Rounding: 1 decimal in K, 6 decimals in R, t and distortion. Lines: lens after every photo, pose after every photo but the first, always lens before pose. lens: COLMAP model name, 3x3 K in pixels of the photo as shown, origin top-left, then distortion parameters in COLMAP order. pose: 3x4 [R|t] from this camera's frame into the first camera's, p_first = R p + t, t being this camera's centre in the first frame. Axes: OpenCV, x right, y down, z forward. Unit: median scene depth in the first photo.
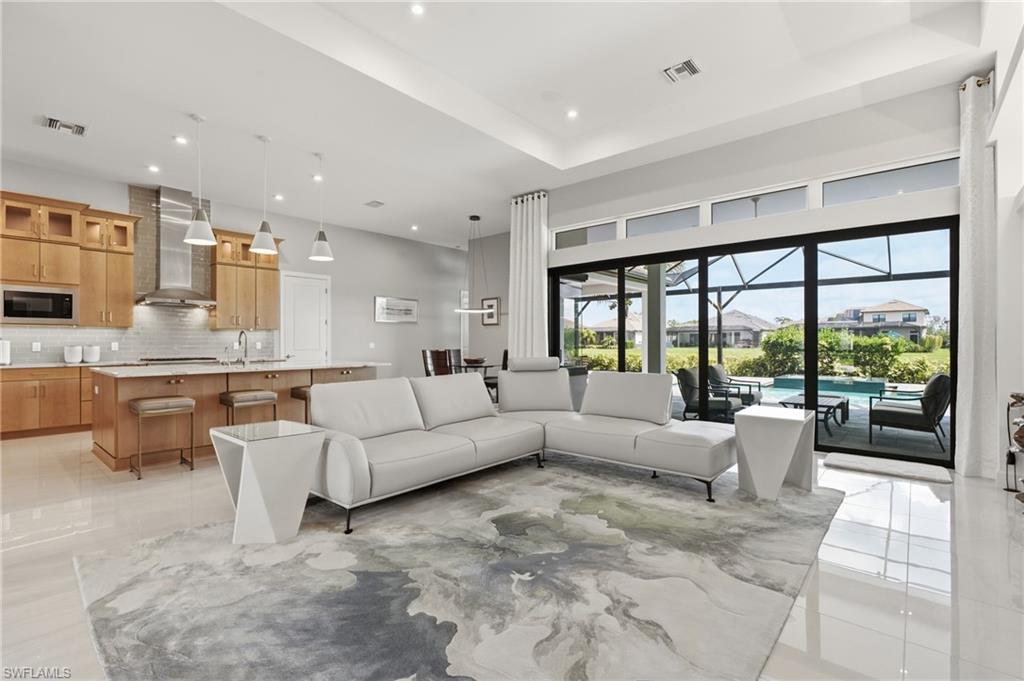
lens RADIAL K [[467.2, 0, 510.3], [0, 467.2, 344.8], [0, 0, 1]] dist [-0.001434, 0.000246]
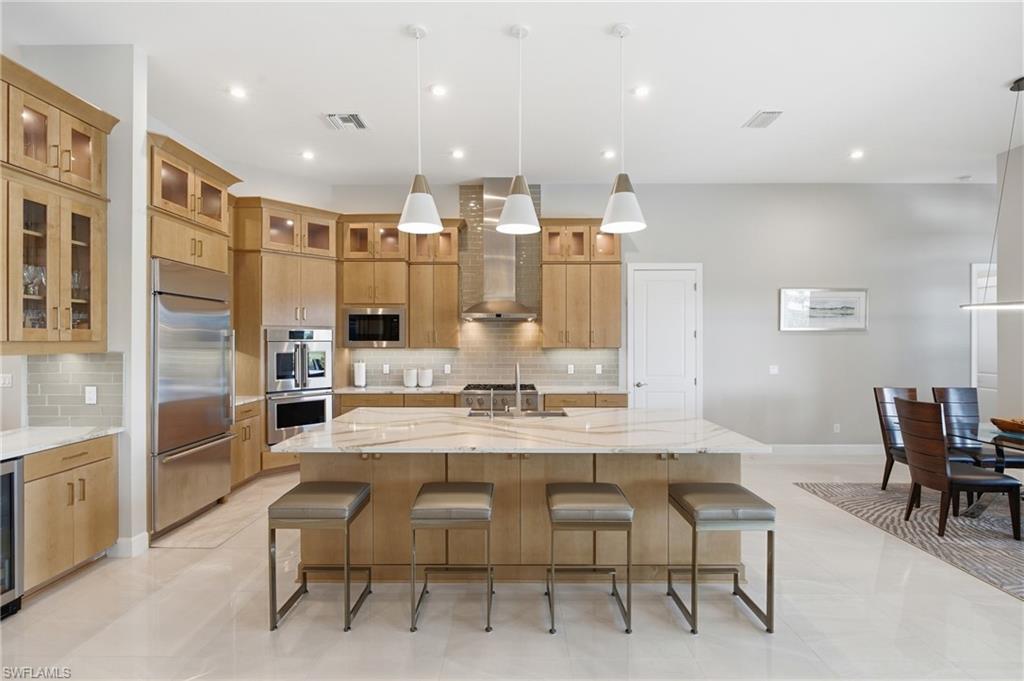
lens RADIAL K [[479.6, 0, 512.0], [0, 479.6, 340.5], [0, 0, 1]] dist [0.001327, 0.000481]
pose [[0.653422, 0.002720, -0.756989, -0.057661], [-0.005454, 0.999985, -0.001114, -0.042391], [0.756975, 0.004856, 0.653426, 0.409162]]
